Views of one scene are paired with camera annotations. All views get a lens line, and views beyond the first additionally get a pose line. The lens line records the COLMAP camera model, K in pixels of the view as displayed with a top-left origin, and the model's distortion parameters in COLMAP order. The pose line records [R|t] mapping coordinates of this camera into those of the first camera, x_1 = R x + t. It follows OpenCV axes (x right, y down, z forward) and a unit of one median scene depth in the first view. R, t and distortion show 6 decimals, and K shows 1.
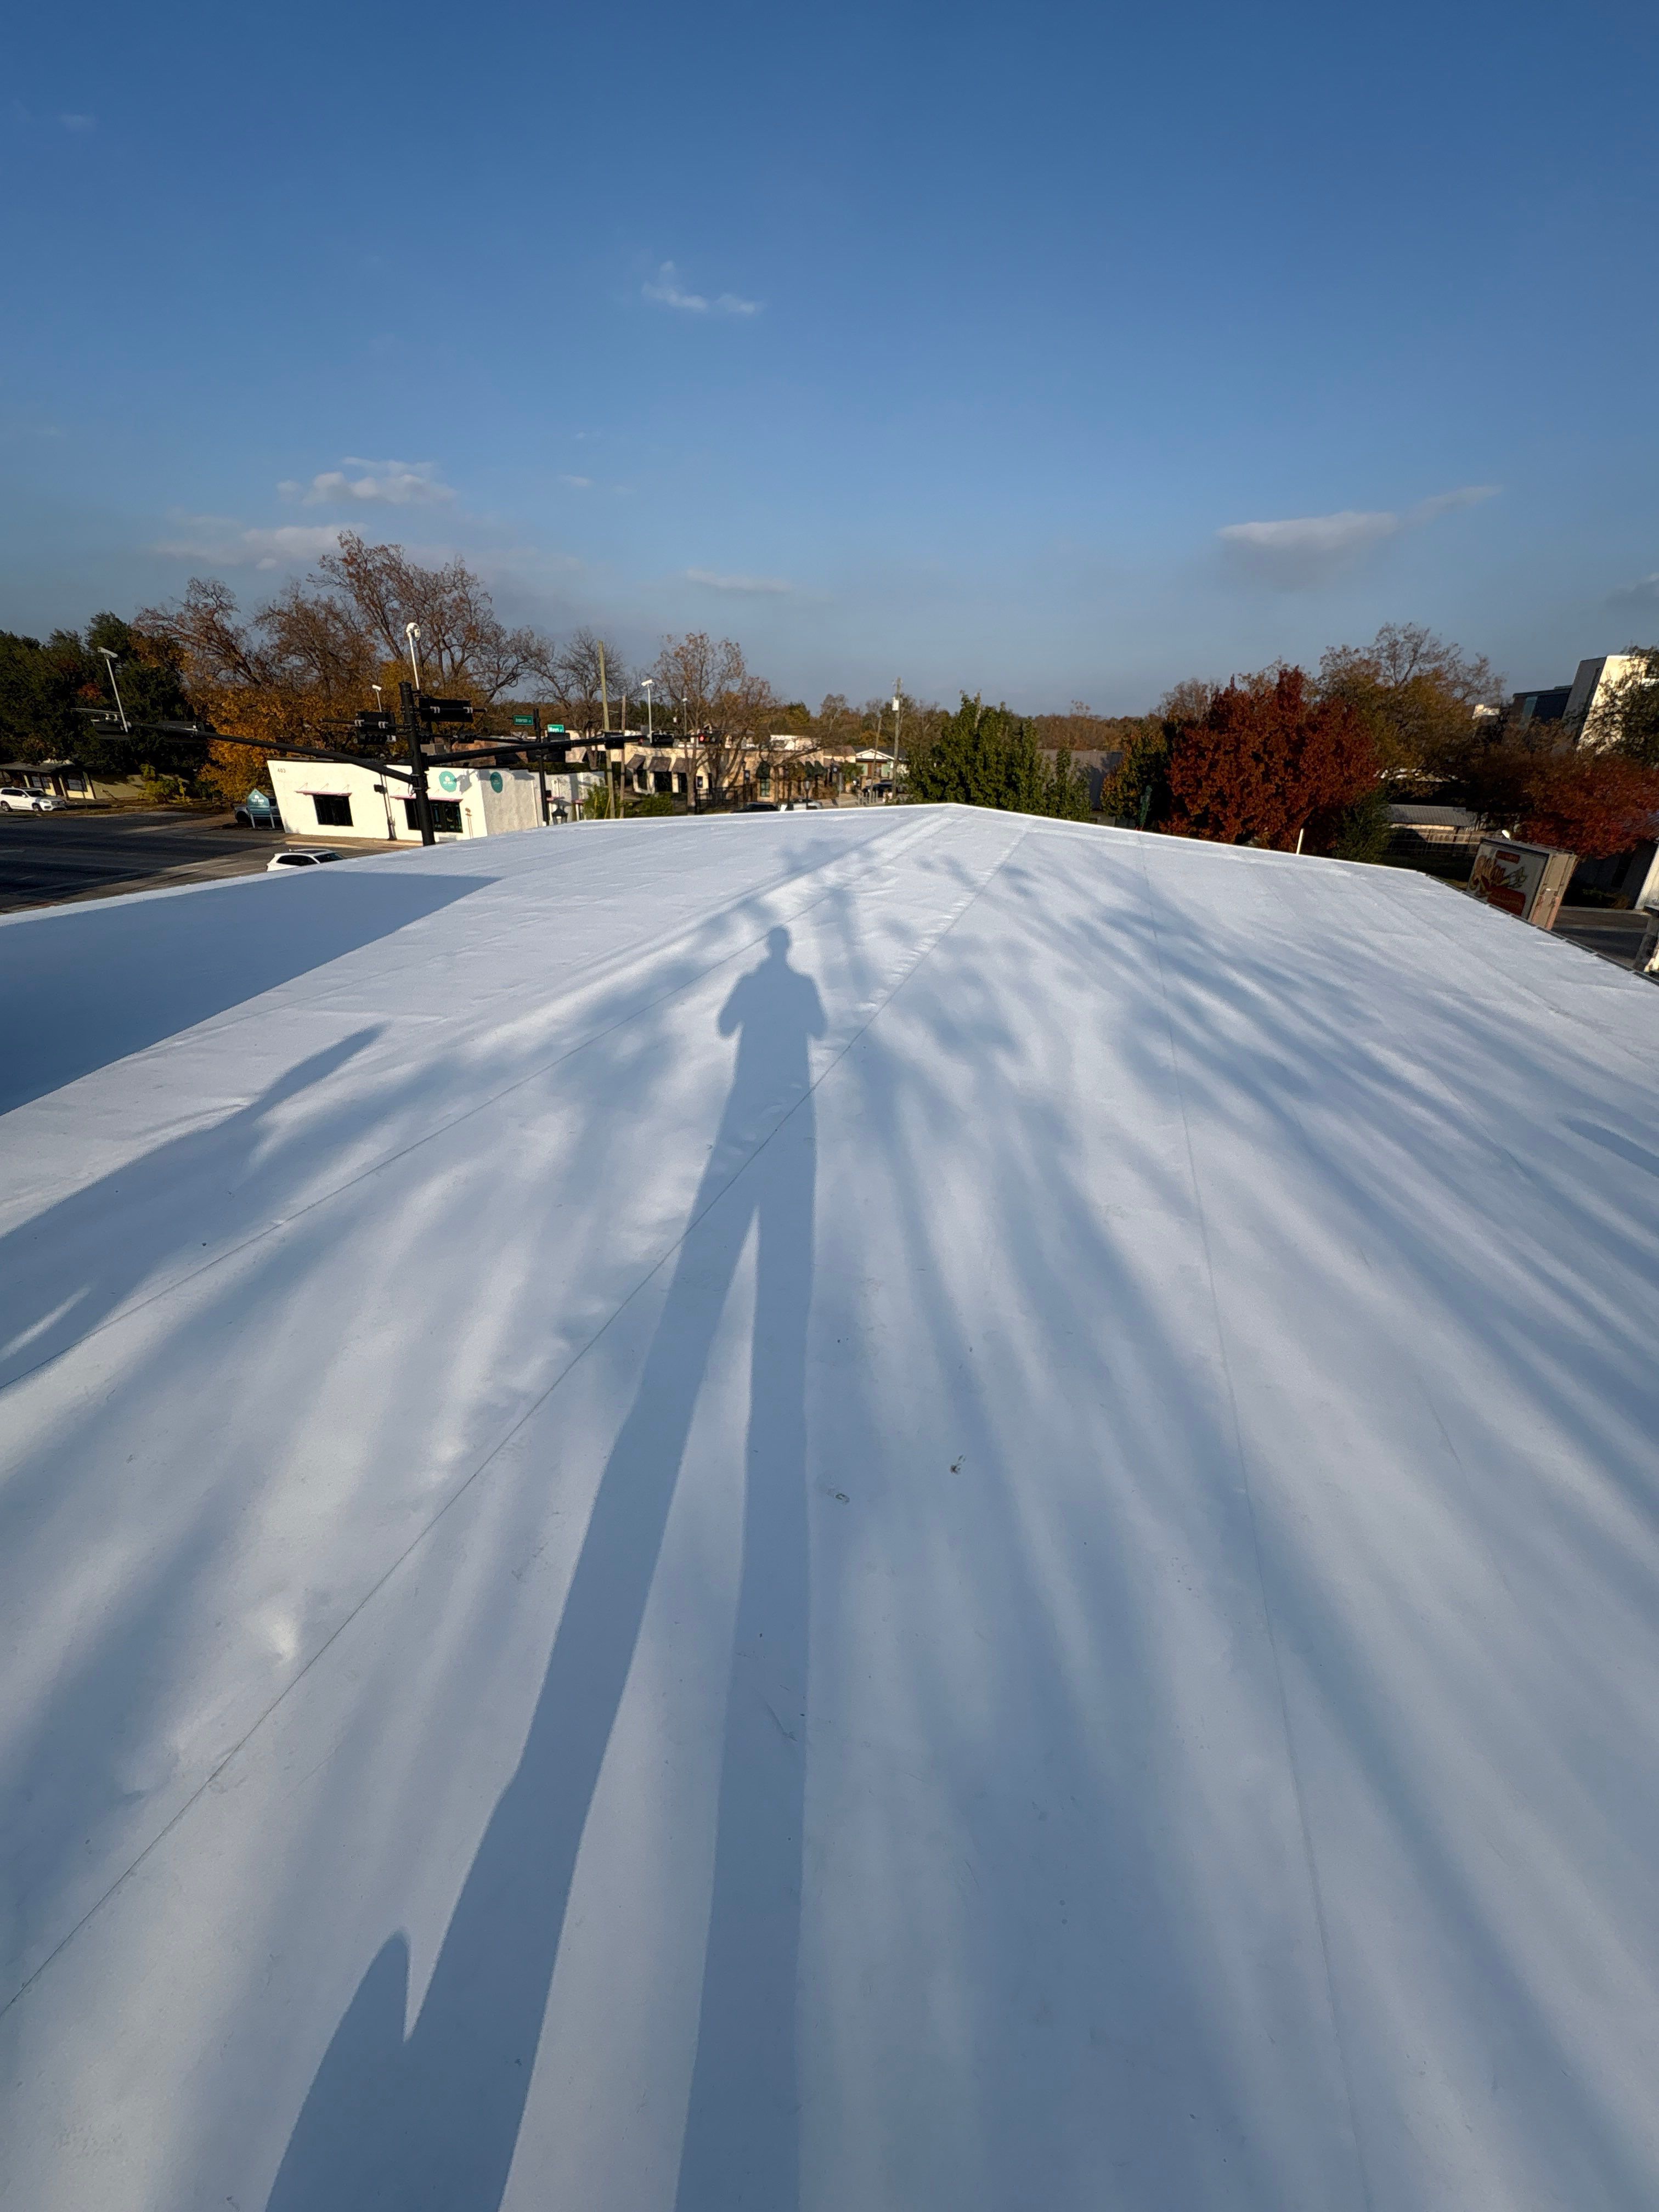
lens RADIAL K [[857.5, 0, 838.8], [0, 857.5, 1108.7], [0, 0, 1]] dist [-0.000172, 0.000115]
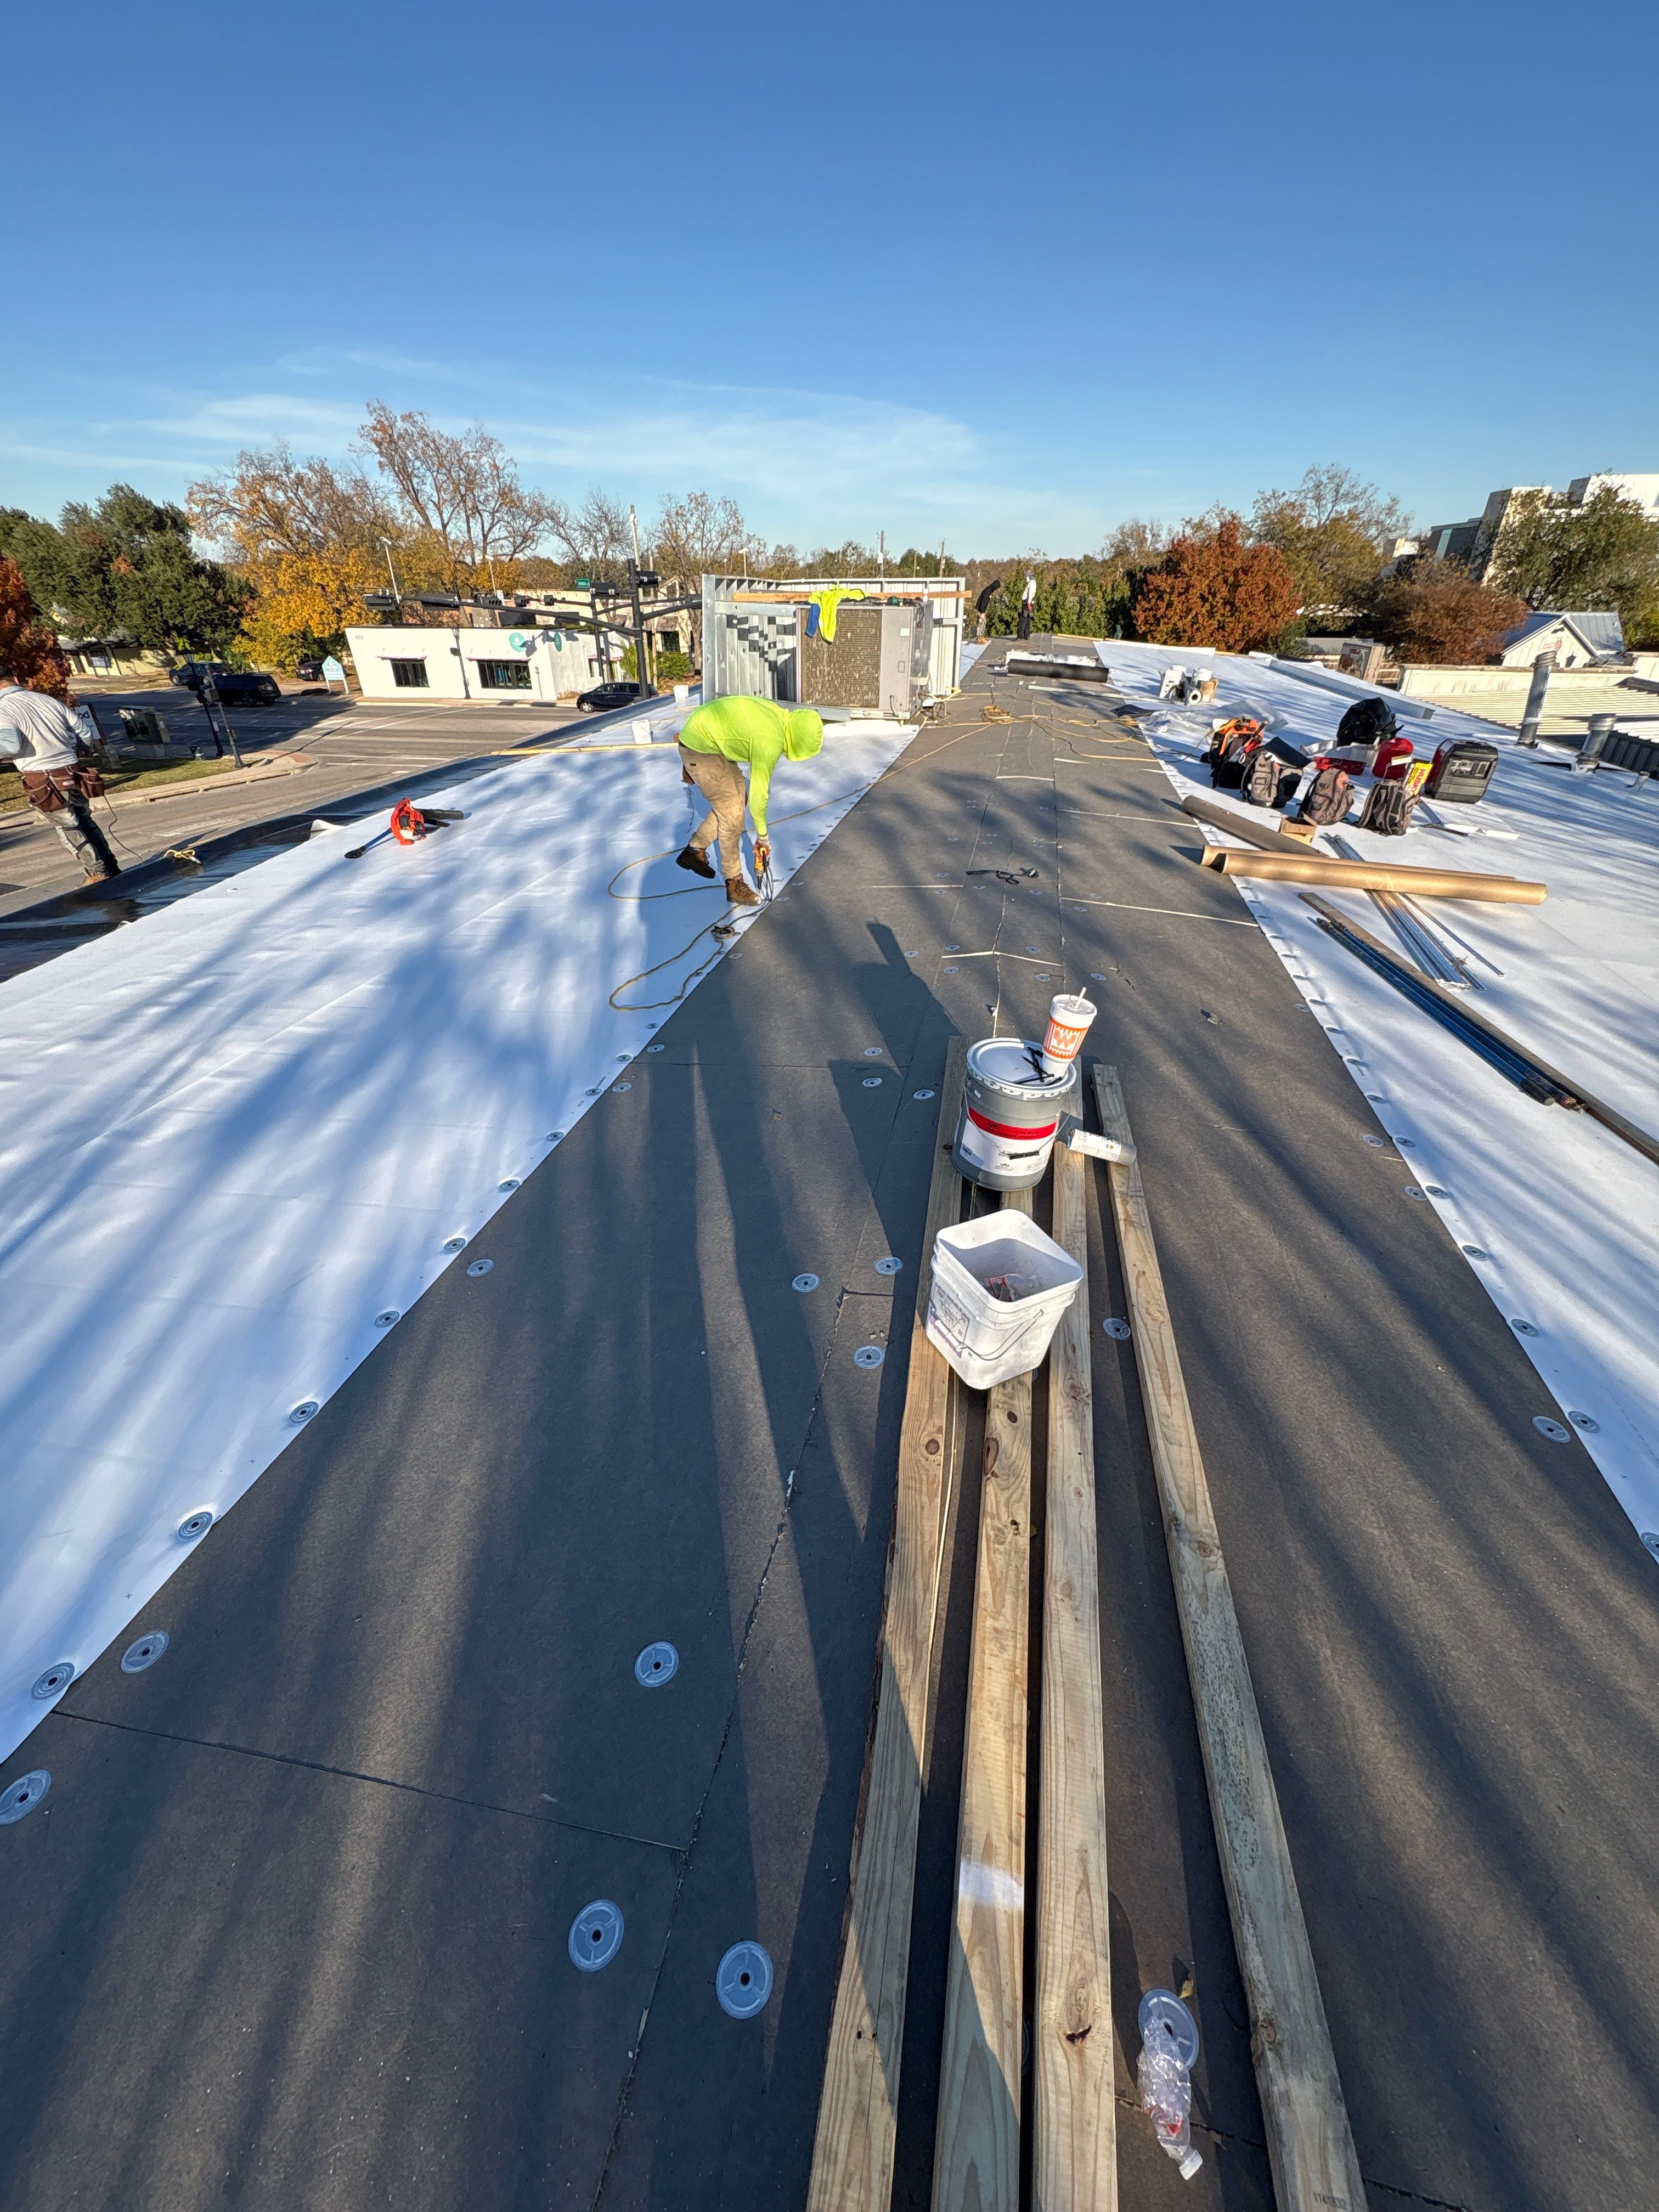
lens RADIAL K [[857.5, 0, 838.8], [0, 857.5, 1108.7], [0, 0, 1]] dist [-0.000172, 0.000115]
pose [[0.996009, -0.066283, 0.059772, -0.116985], [0.057579, 0.988879, 0.137124, 0.088605], [-0.068197, -0.133135, 0.988749, -0.212674]]
